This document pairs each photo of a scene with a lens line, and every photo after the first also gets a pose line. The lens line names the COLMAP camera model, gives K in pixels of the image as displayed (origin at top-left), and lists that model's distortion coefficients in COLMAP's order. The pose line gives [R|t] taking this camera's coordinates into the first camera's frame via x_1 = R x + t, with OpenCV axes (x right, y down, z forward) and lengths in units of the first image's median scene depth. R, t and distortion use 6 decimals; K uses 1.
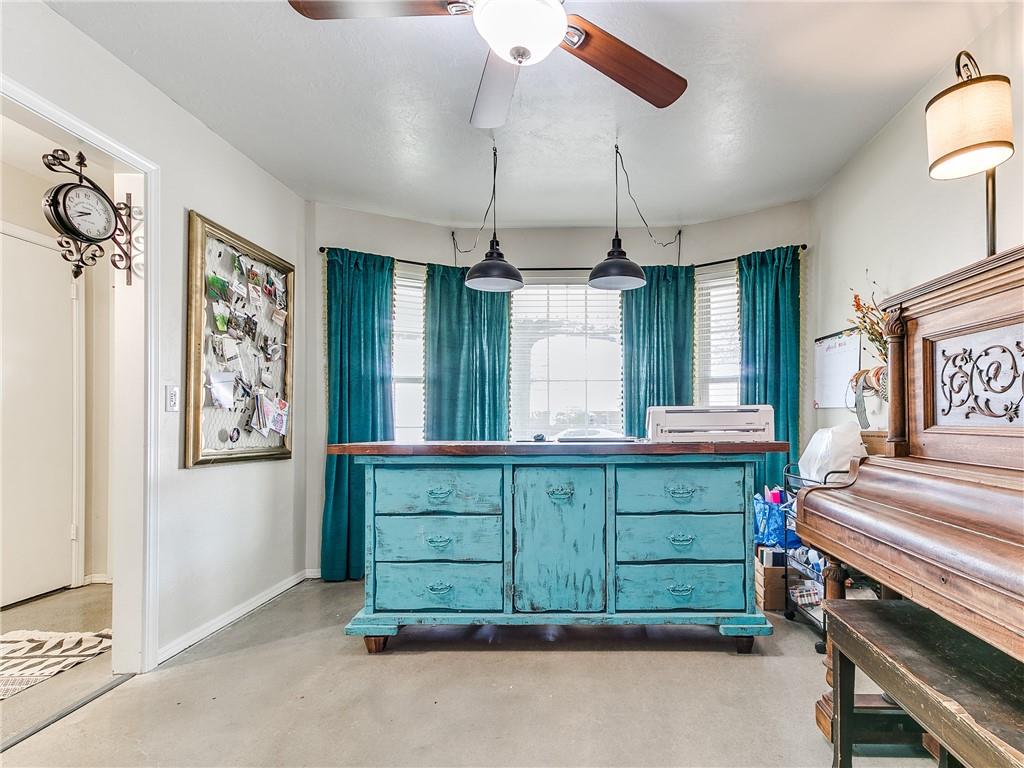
lens RADIAL K [[534.0, 0, 583.2], [0, 534.0, 414.4], [0, 0, 1]] dist [0.013952, -0.001862]
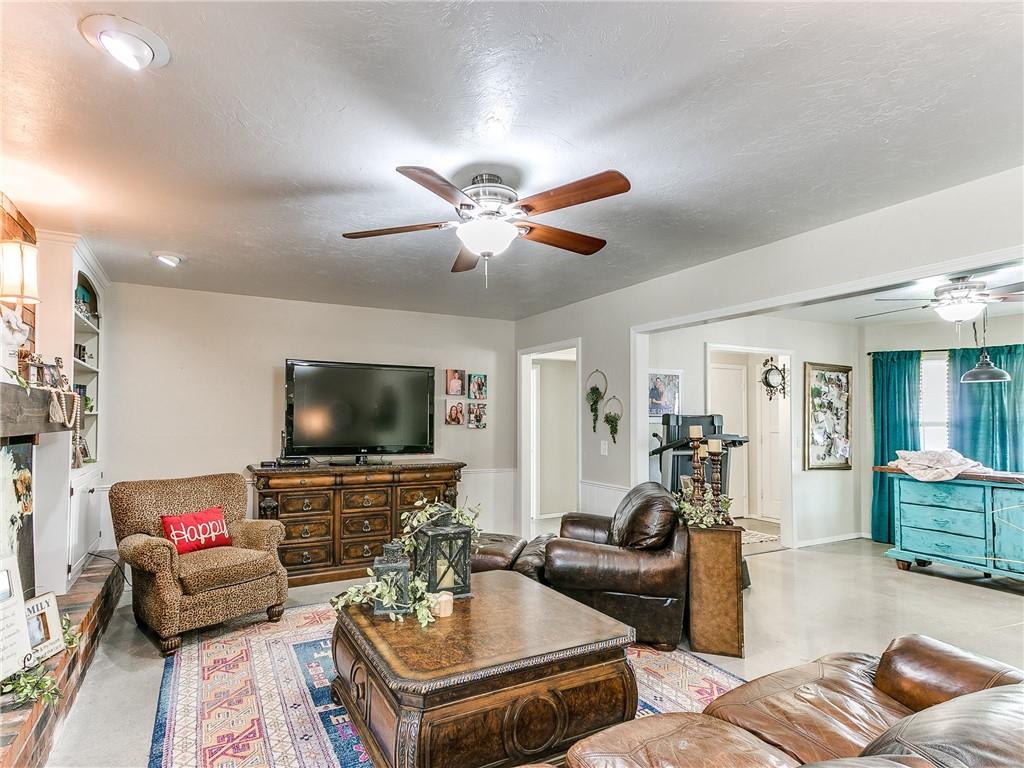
lens RADIAL K [[536.1, 0, 476.9], [0, 536.1, 406.8], [0, 0, 1]] dist [0.047804, 0.000169]
pose [[0.472676, -0.013699, -0.881130, 0.613960], [0.002540, 0.999896, -0.014183, -0.131953], [0.881232, 0.004466, 0.472662, -1.232621]]
